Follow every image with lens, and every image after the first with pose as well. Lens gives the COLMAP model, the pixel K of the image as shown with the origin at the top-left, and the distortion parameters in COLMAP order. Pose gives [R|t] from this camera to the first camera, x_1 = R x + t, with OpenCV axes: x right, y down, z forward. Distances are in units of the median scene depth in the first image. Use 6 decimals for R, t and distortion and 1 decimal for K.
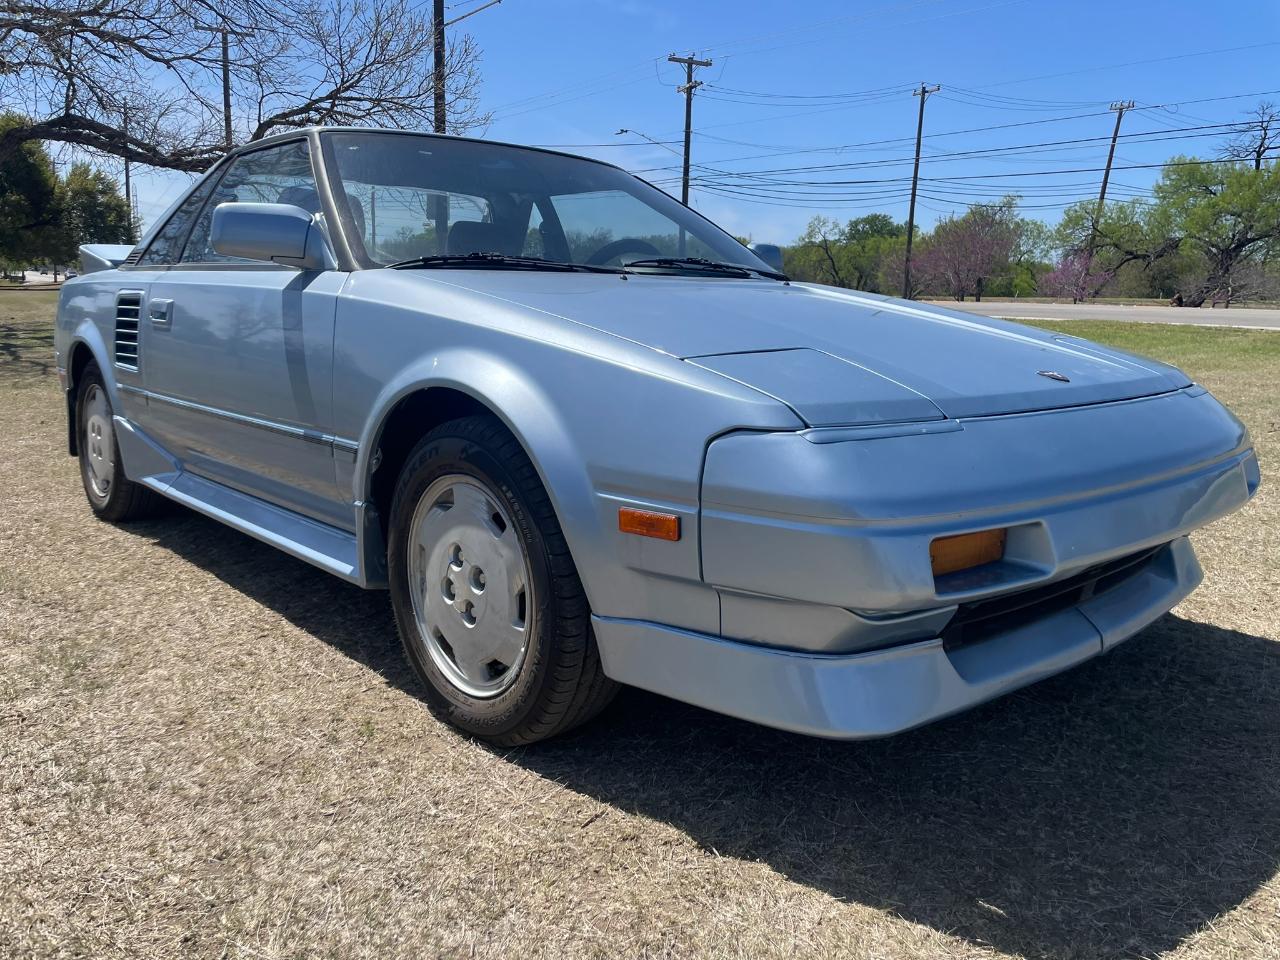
lens RADIAL K [[973.4, 0, 642.7], [0, 973.4, 452.5], [0, 0, 1]] dist [0.097532, -0.130512]
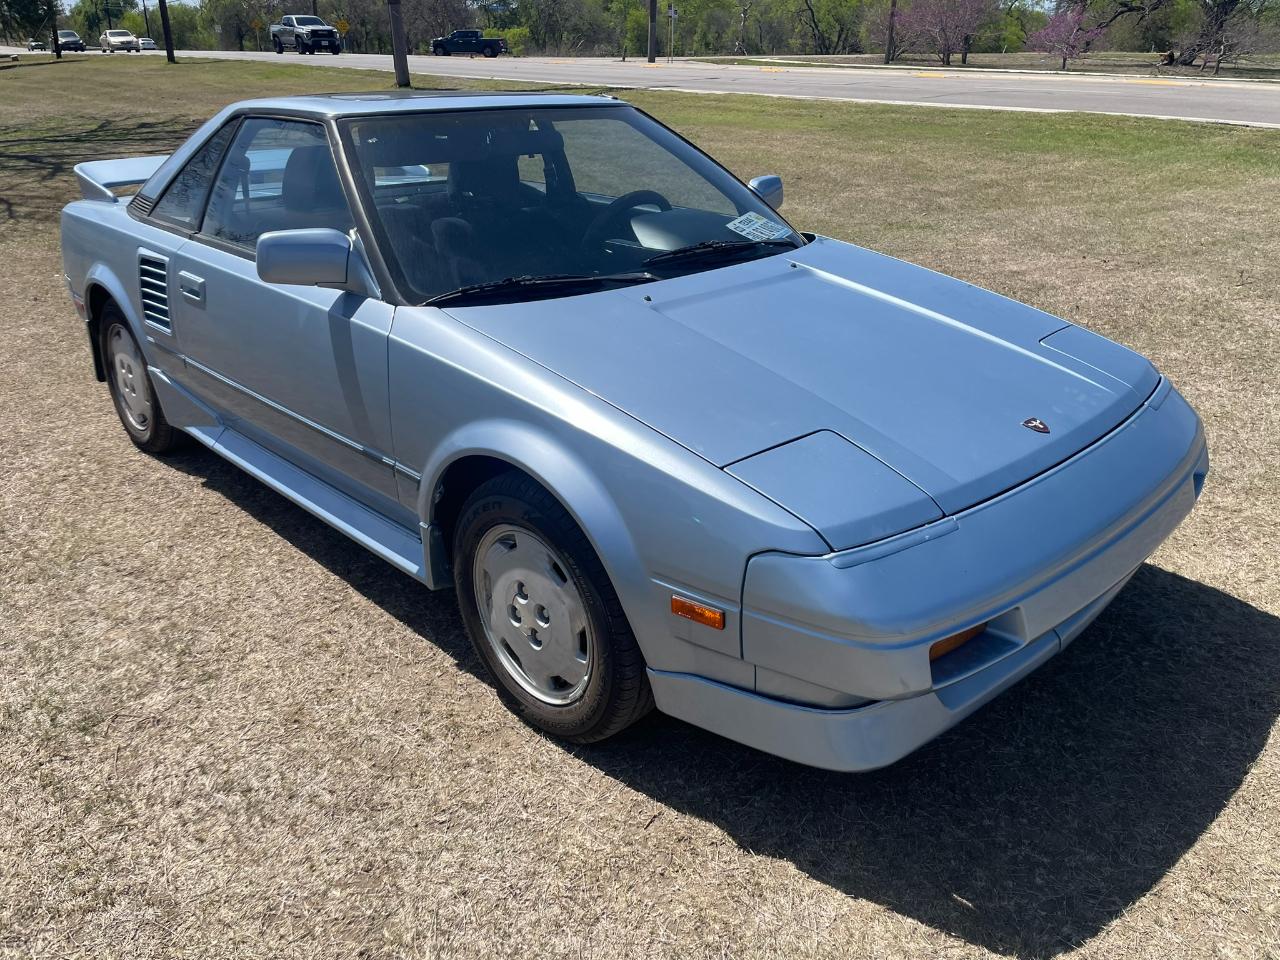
lens RADIAL K [[971.3, 0, 646.0], [0, 971.3, 457.1], [0, 0, 1]] dist [0.092721, -0.117013]
pose [[0.999287, -0.026476, 0.026926, -0.075741], [0.019657, 0.973528, 0.227720, -0.348522], [-0.032243, -0.227029, 0.973354, -0.117067]]
